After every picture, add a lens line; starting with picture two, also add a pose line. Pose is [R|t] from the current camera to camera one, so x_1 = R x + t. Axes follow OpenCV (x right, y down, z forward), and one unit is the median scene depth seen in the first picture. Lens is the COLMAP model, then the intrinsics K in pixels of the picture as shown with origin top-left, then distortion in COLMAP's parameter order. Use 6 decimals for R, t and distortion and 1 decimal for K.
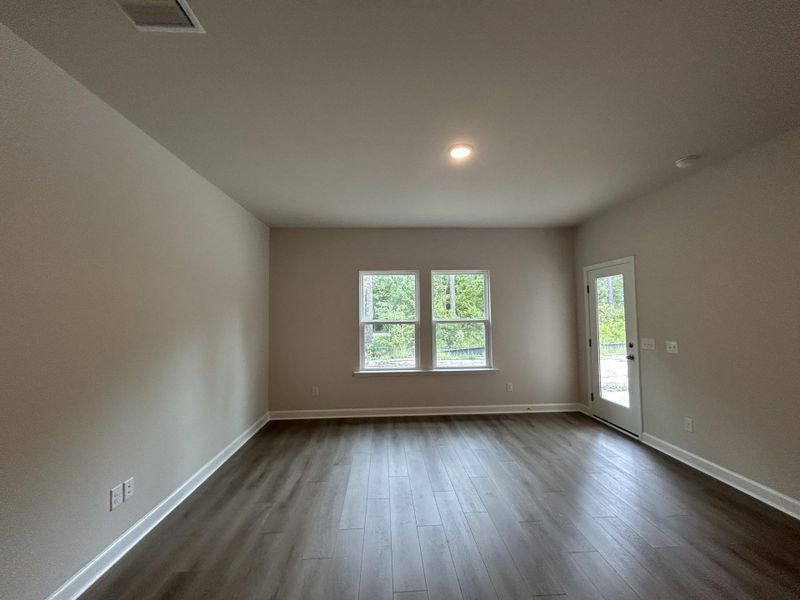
lens RADIAL K [[321.5, 0, 398.7], [0, 321.5, 298.6], [0, 0, 1]] dist [-0.000233, -0.000151]
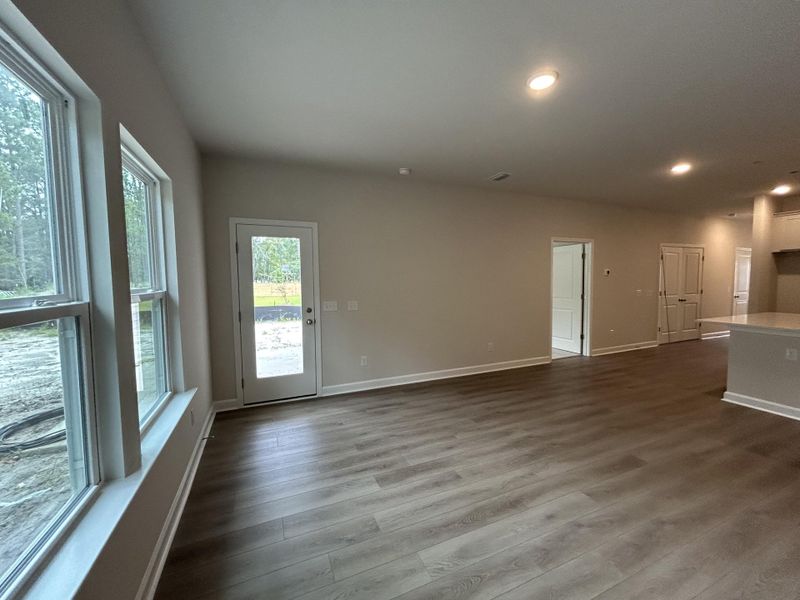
lens RADIAL K [[321.5, 0, 398.7], [0, 321.5, 298.6], [0, 0, 1]] dist [-0.000233, -0.000151]
pose [[-0.347302, -0.043637, 0.936738, -0.376631], [-0.034984, 0.998824, 0.033559, 0.074501], [-0.937101, -0.021116, -0.348420, 1.252654]]
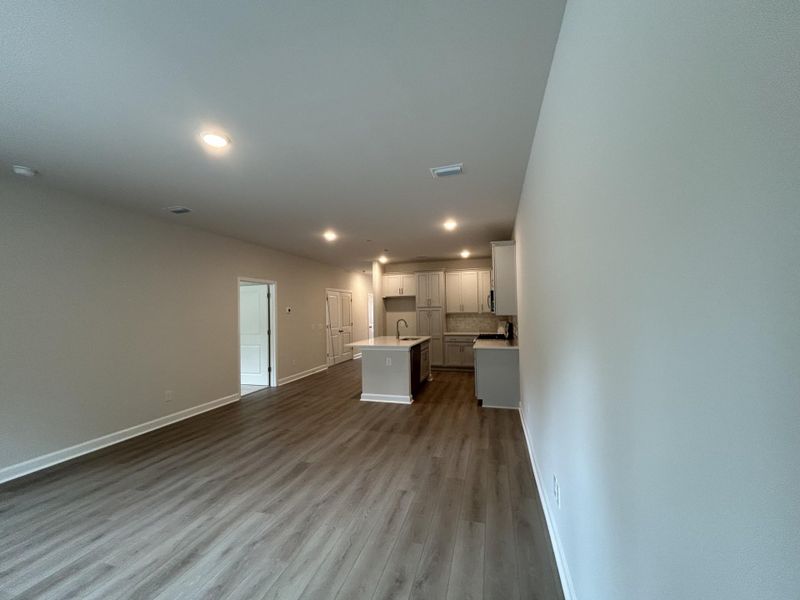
lens RADIAL K [[321.5, 0, 398.7], [0, 321.5, 298.6], [0, 0, 1]] dist [-0.000233, -0.000151]
pose [[-0.943827, 0.041498, 0.327824, -0.457559], [0.011662, 0.995648, -0.092460, 0.073979], [-0.330234, -0.083443, -0.940204, 1.275369]]
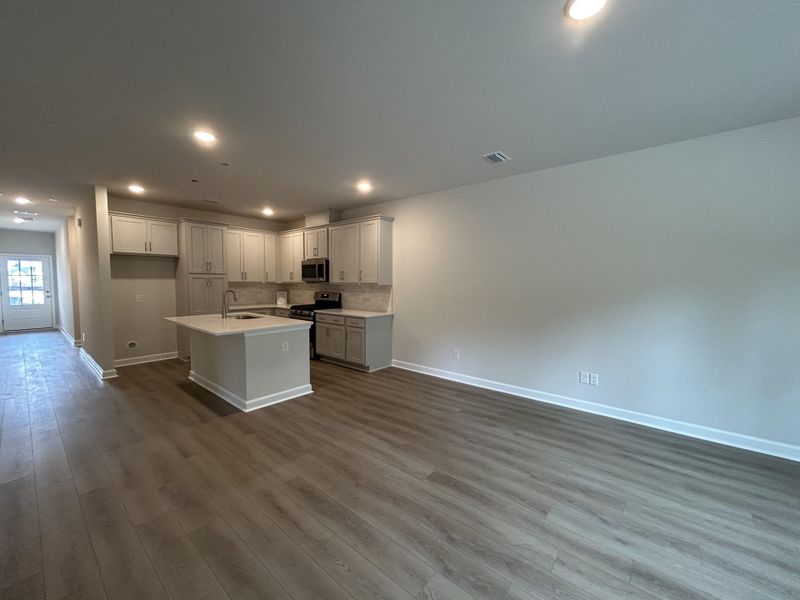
lens RADIAL K [[321.5, 0, 398.7], [0, 321.5, 298.6], [0, 0, 1]] dist [-0.000233, -0.000151]
pose [[-0.680499, 0.047997, -0.731176, 0.686482], [0.038636, 0.998815, 0.029607, 0.043332], [0.731730, -0.008102, -0.681546, 0.879598]]
